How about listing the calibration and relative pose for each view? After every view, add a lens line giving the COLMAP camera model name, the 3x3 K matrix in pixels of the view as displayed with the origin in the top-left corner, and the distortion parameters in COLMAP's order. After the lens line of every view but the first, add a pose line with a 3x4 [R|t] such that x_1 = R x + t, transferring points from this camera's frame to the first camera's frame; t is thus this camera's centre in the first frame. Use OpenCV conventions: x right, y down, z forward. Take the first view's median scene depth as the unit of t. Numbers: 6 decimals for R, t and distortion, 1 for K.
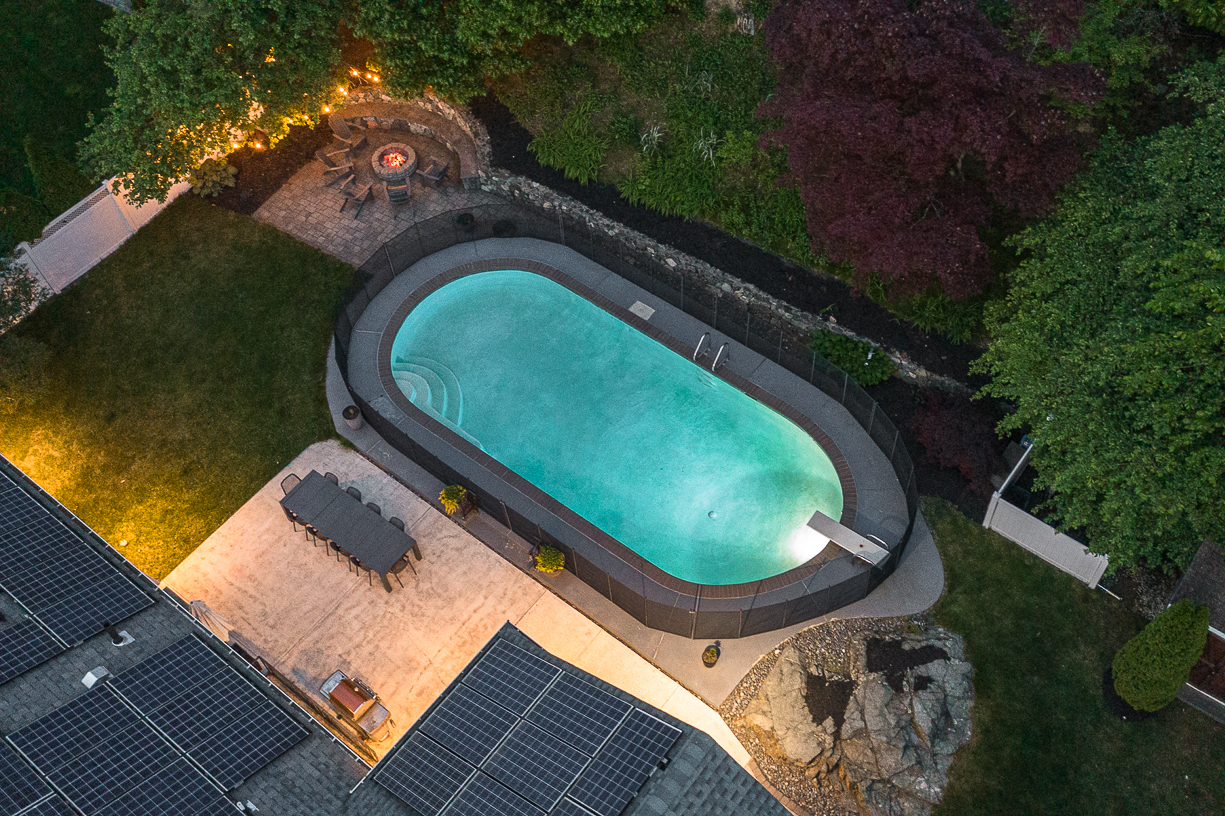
lens RADIAL K [[1229.3, 0, 672.9], [0, 1229.3, 357.4], [0, 0, 1]] dist [-0.004407, 0.023963]
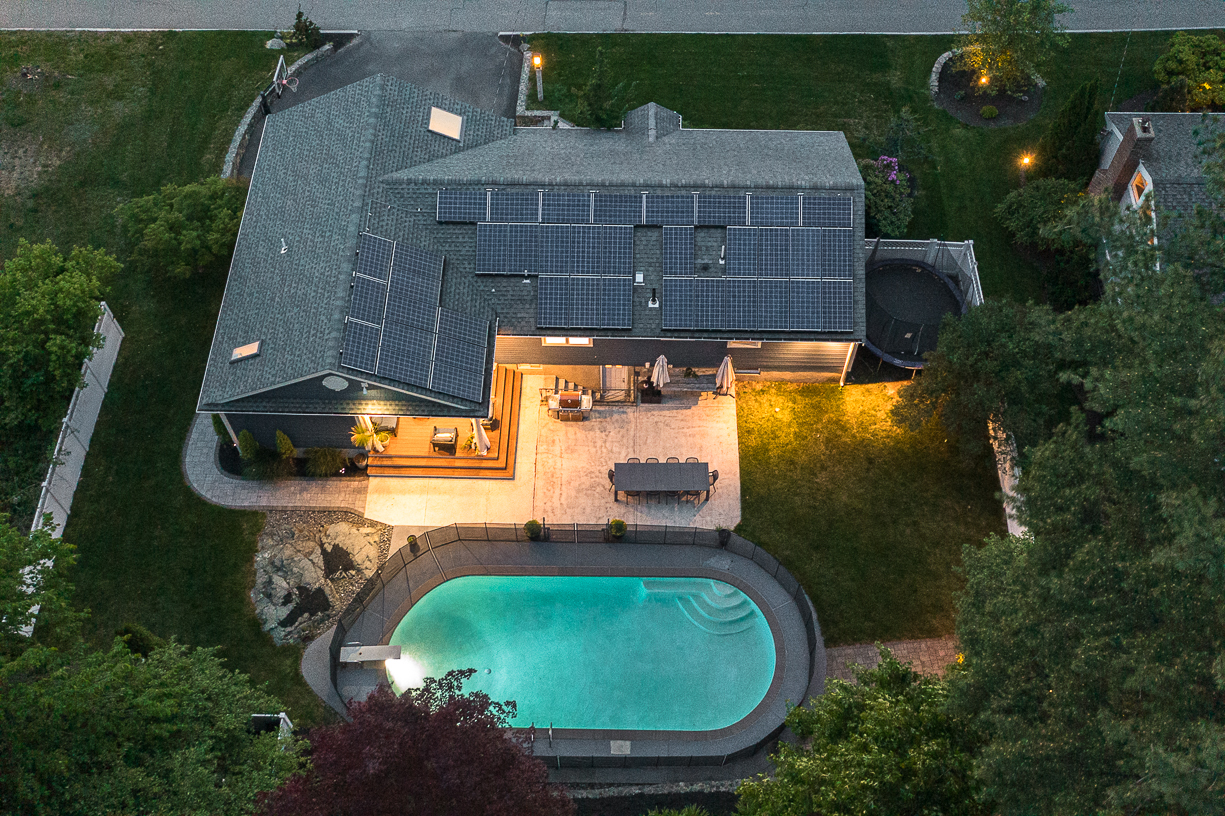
lens RADIAL K [[1232.1, 0, 612.5], [0, 1232.1, 408.0], [0, 0, 1]] dist [-0.001650, 0.009132]
pose [[-0.810179, 0.506761, -0.294623, 0.175064], [-0.458101, -0.233785, 0.857606, -1.034653], [0.365723, 0.829782, 0.421556, 0.241882]]
